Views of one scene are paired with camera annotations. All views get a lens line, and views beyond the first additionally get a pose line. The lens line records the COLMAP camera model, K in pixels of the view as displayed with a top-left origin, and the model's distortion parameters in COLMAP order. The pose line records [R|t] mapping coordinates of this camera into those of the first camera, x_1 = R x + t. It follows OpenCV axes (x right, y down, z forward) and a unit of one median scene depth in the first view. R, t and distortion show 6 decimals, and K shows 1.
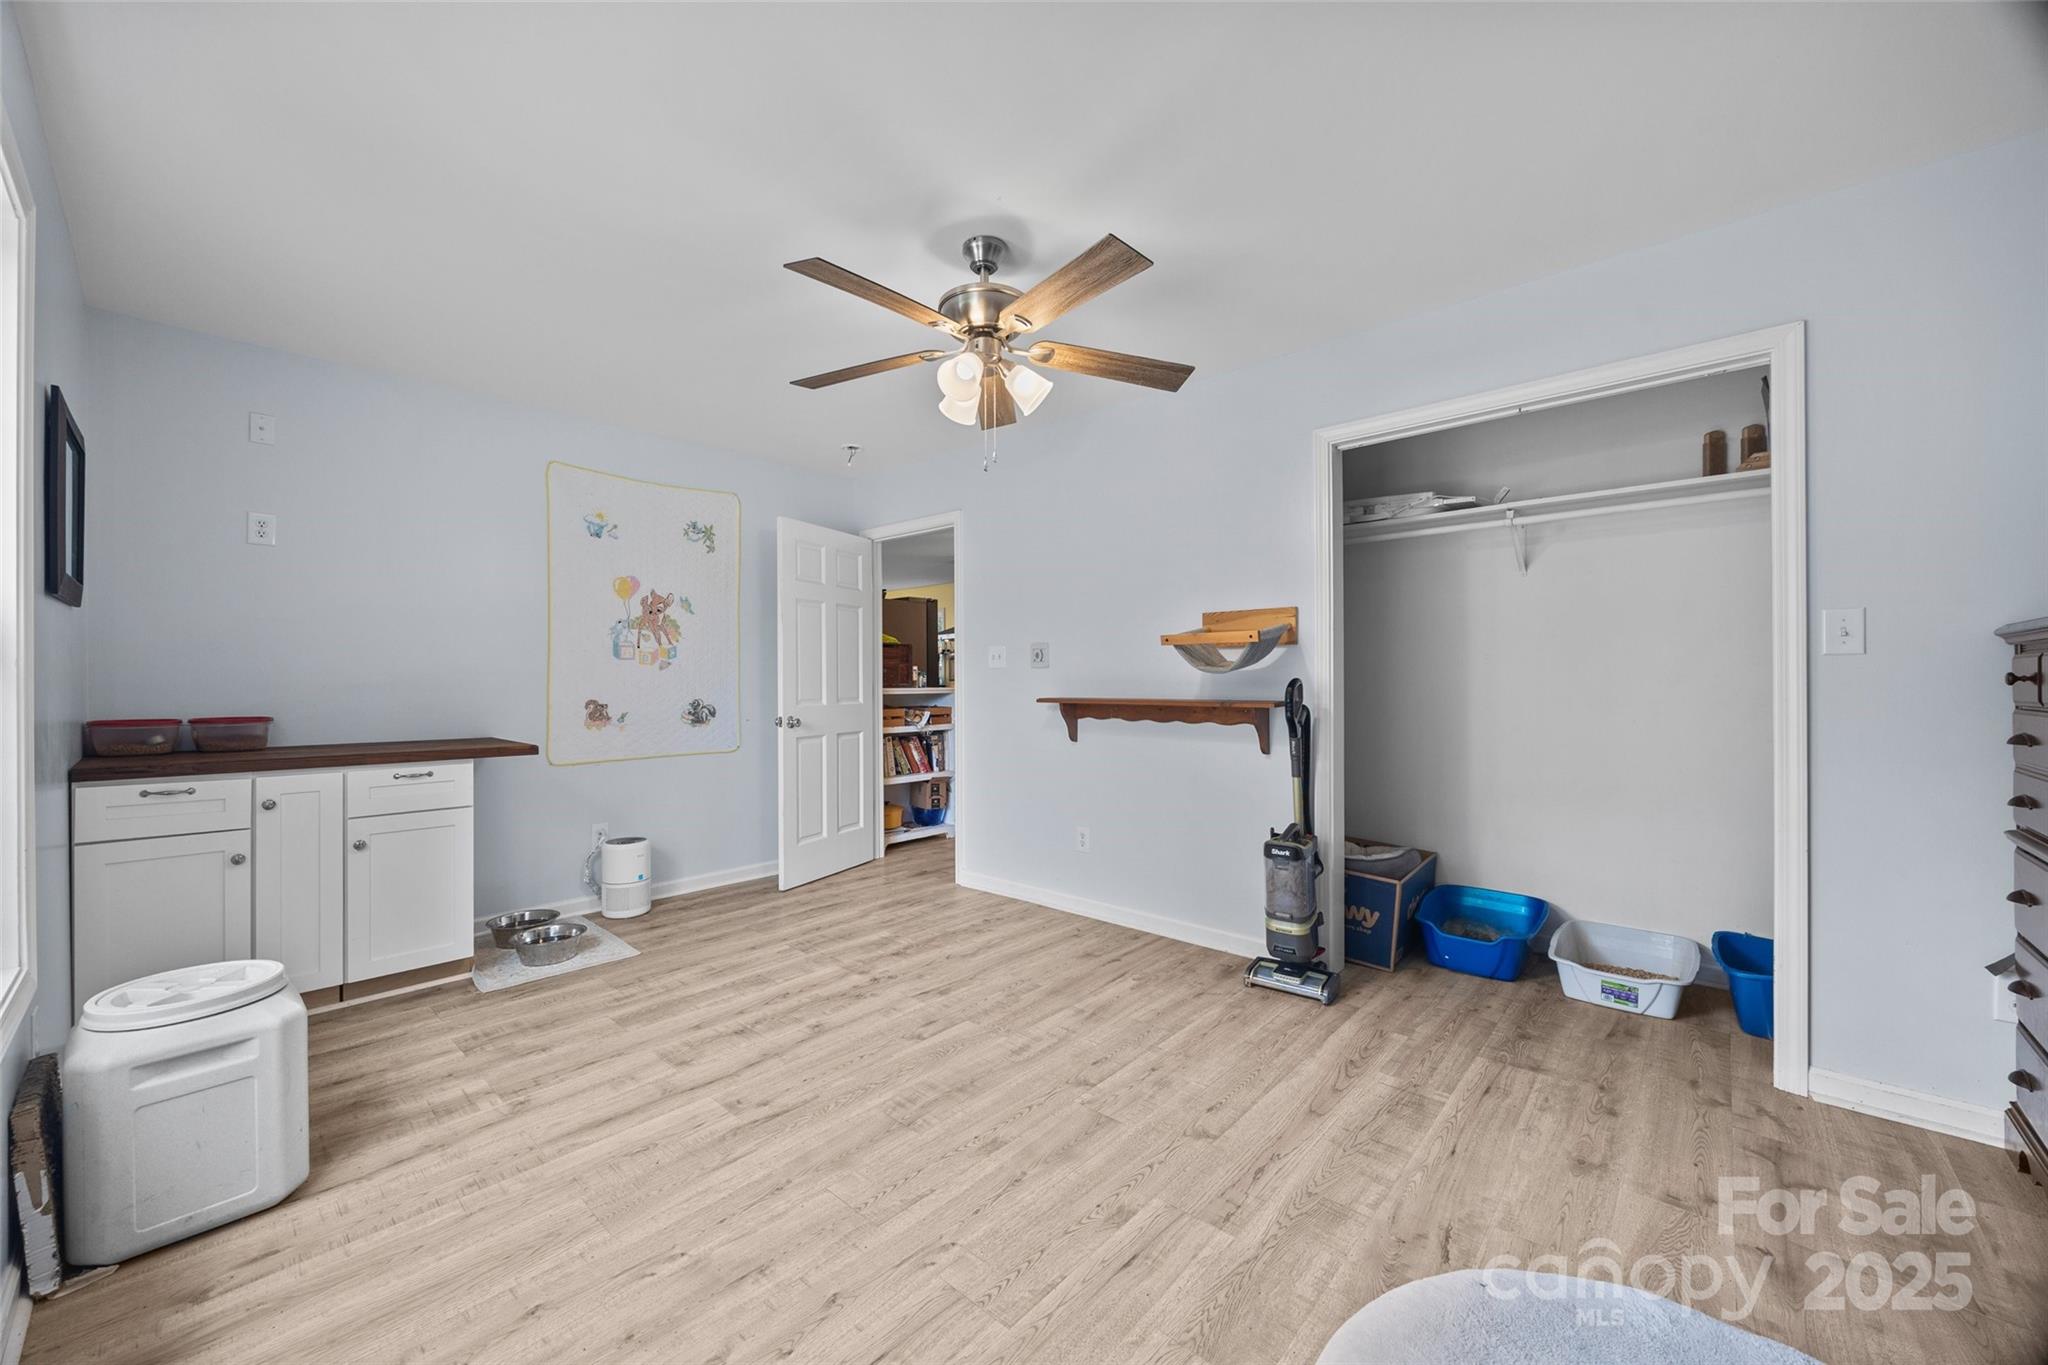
lens RADIAL K [[781.4, 0, 1023.7], [0, 781.4, 677.6], [0, 0, 1]] dist [0.000950, 0.000849]
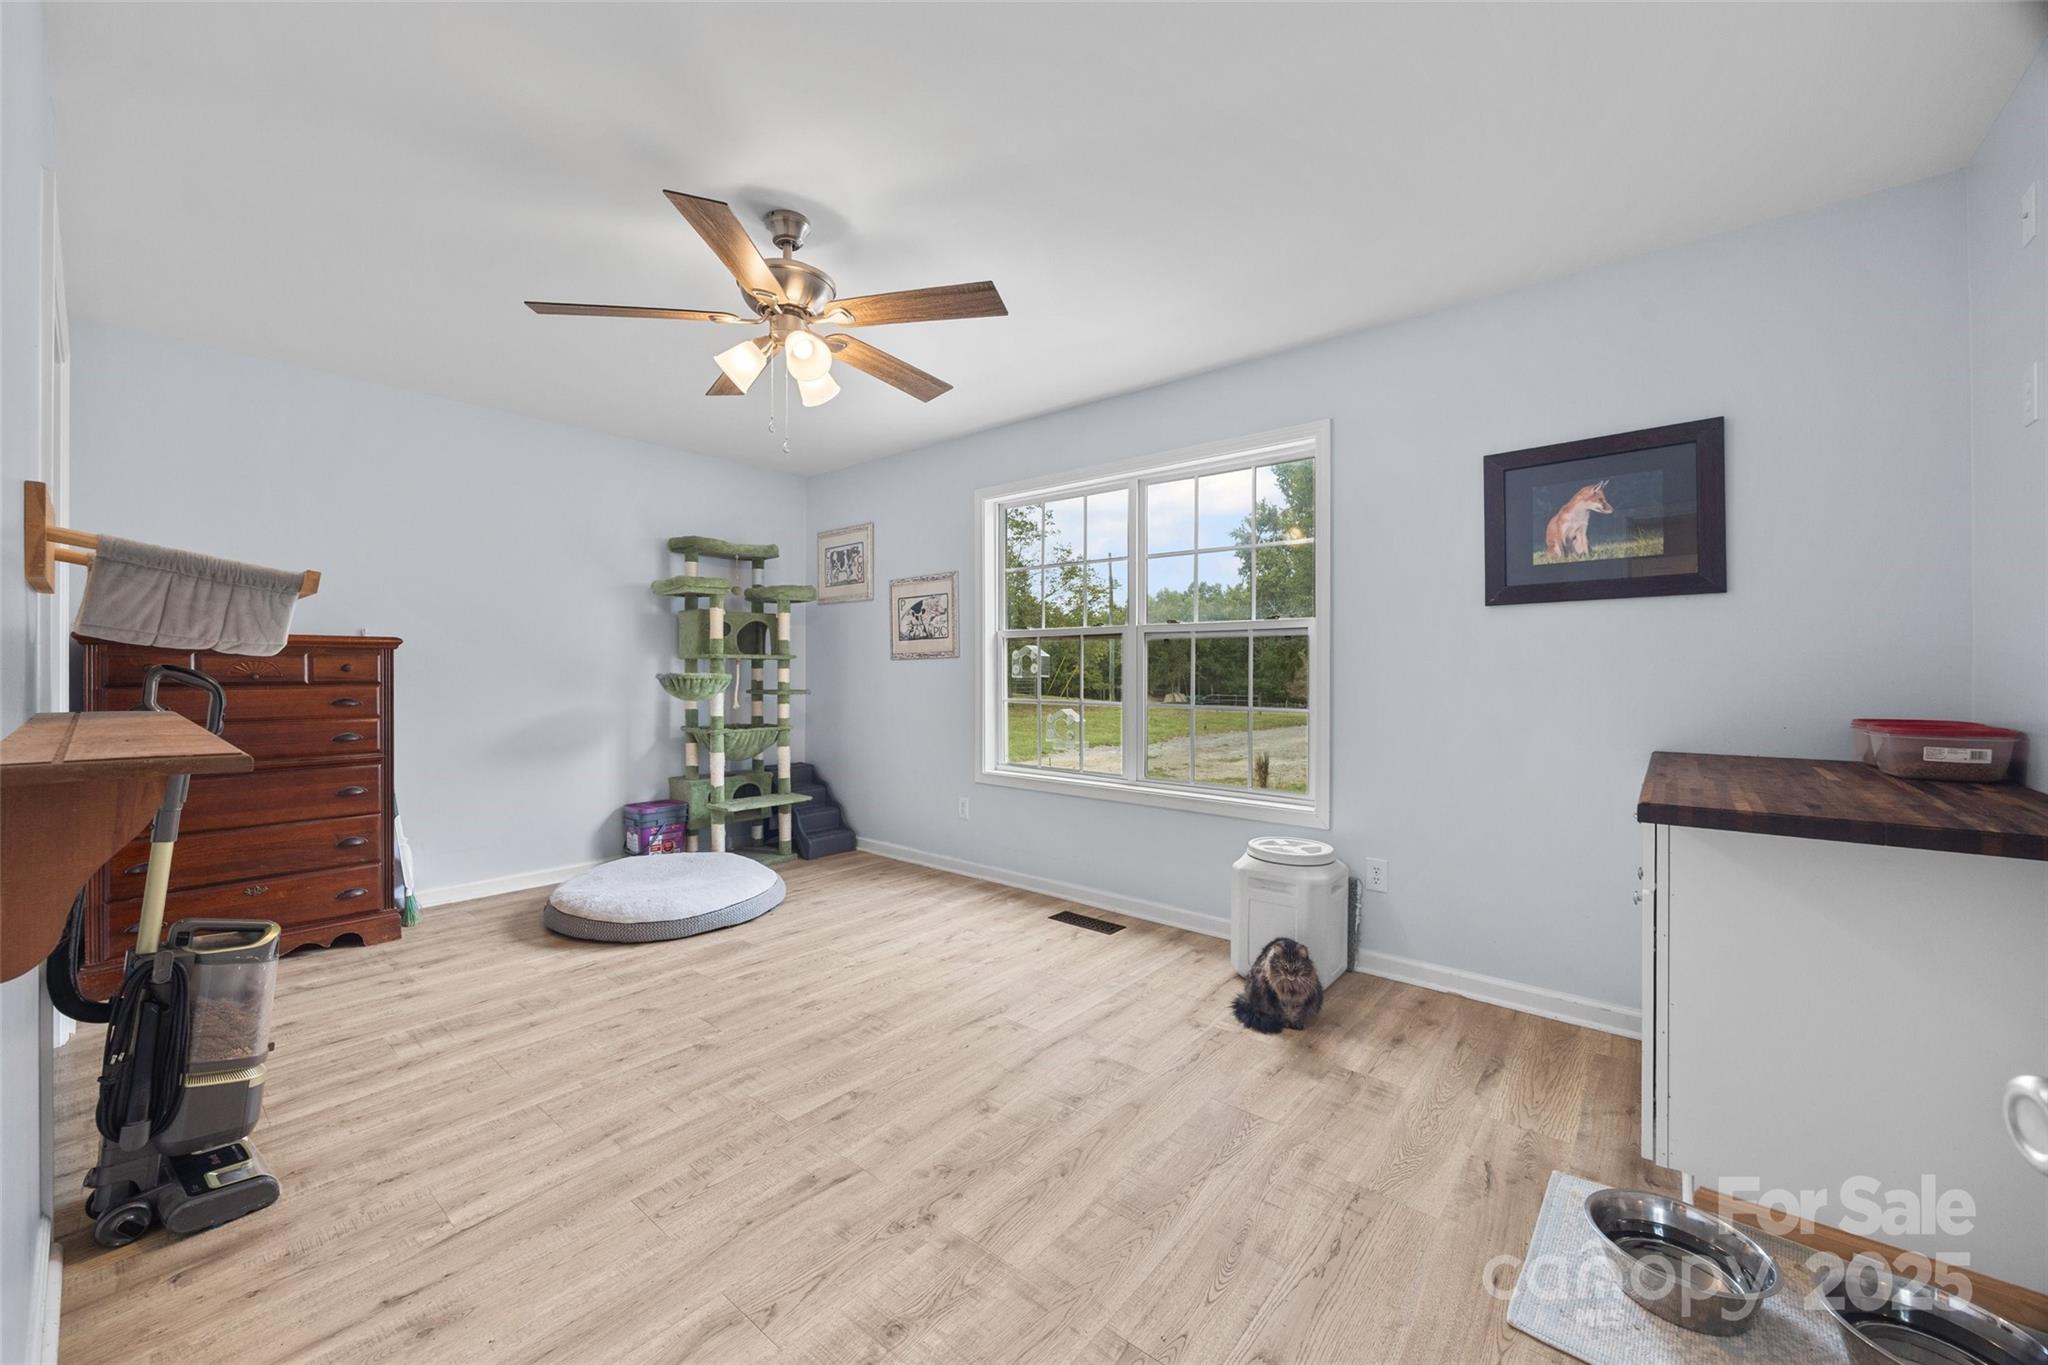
lens RADIAL K [[781.4, 0, 1022.4], [0, 781.4, 674.0], [0, 0, 1]] dist [0.000950, 0.000849]
pose [[-0.999186, -0.000265, -0.040328, -0.274988], [-0.000394, 0.999995, 0.003189, 0.005390], [0.040327, 0.003203, -0.999181, 1.815870]]
